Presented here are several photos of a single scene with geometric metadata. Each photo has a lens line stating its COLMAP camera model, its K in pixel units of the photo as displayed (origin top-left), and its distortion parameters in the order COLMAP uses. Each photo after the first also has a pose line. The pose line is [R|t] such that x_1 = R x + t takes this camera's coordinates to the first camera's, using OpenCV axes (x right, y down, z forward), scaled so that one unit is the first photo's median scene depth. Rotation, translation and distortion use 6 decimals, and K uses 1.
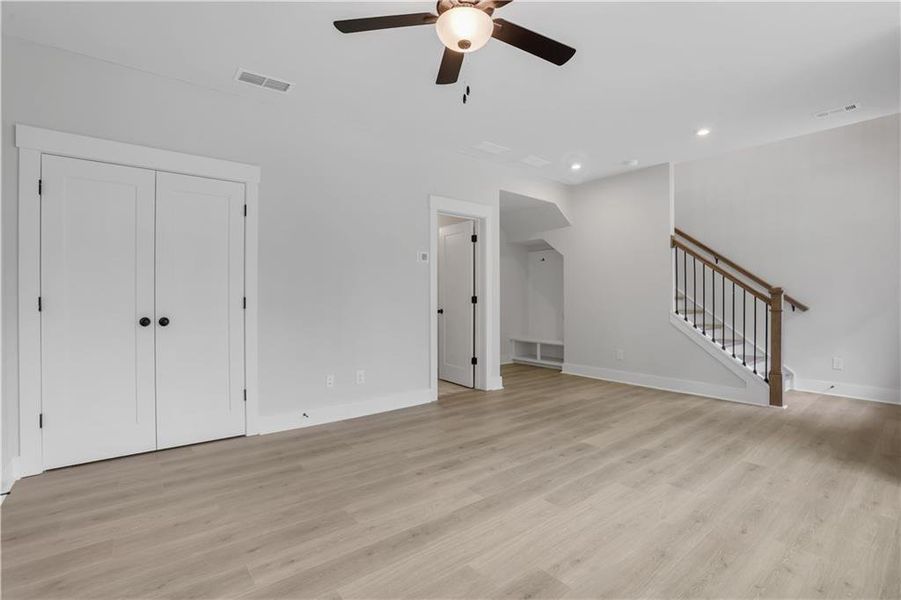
lens RADIAL K [[421.8, 0, 446.4], [0, 421.8, 294.2], [0, 0, 1]] dist [-0.080333, 0.035478]
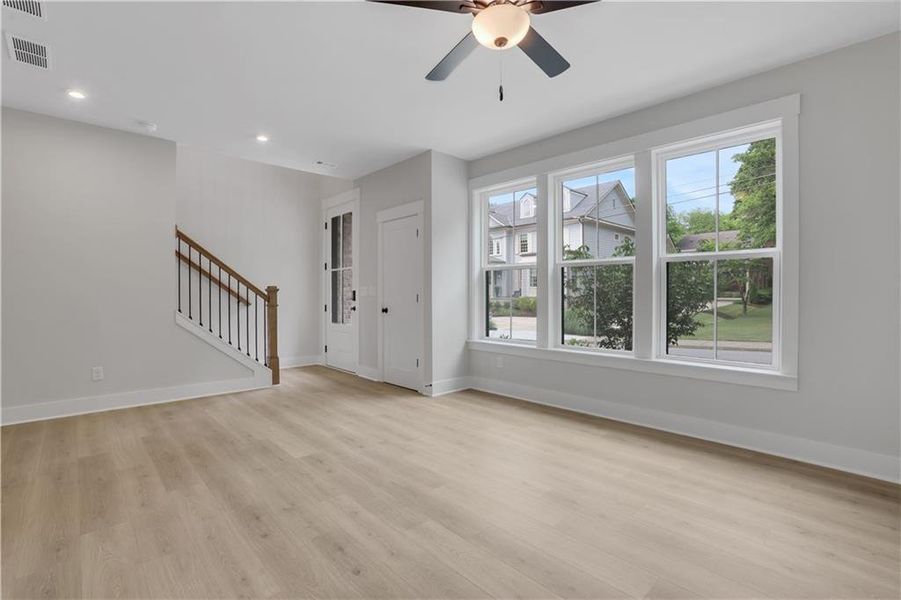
lens RADIAL K [[421.8, 0, 446.4], [0, 421.8, 294.2], [0, 0, 1]] dist [-0.080333, 0.035478]
pose [[-0.089464, -0.003400, 0.995984, -0.586410], [-0.005965, 0.999978, 0.002877, -0.001023], [-0.995972, -0.005684, -0.089482, 0.763441]]
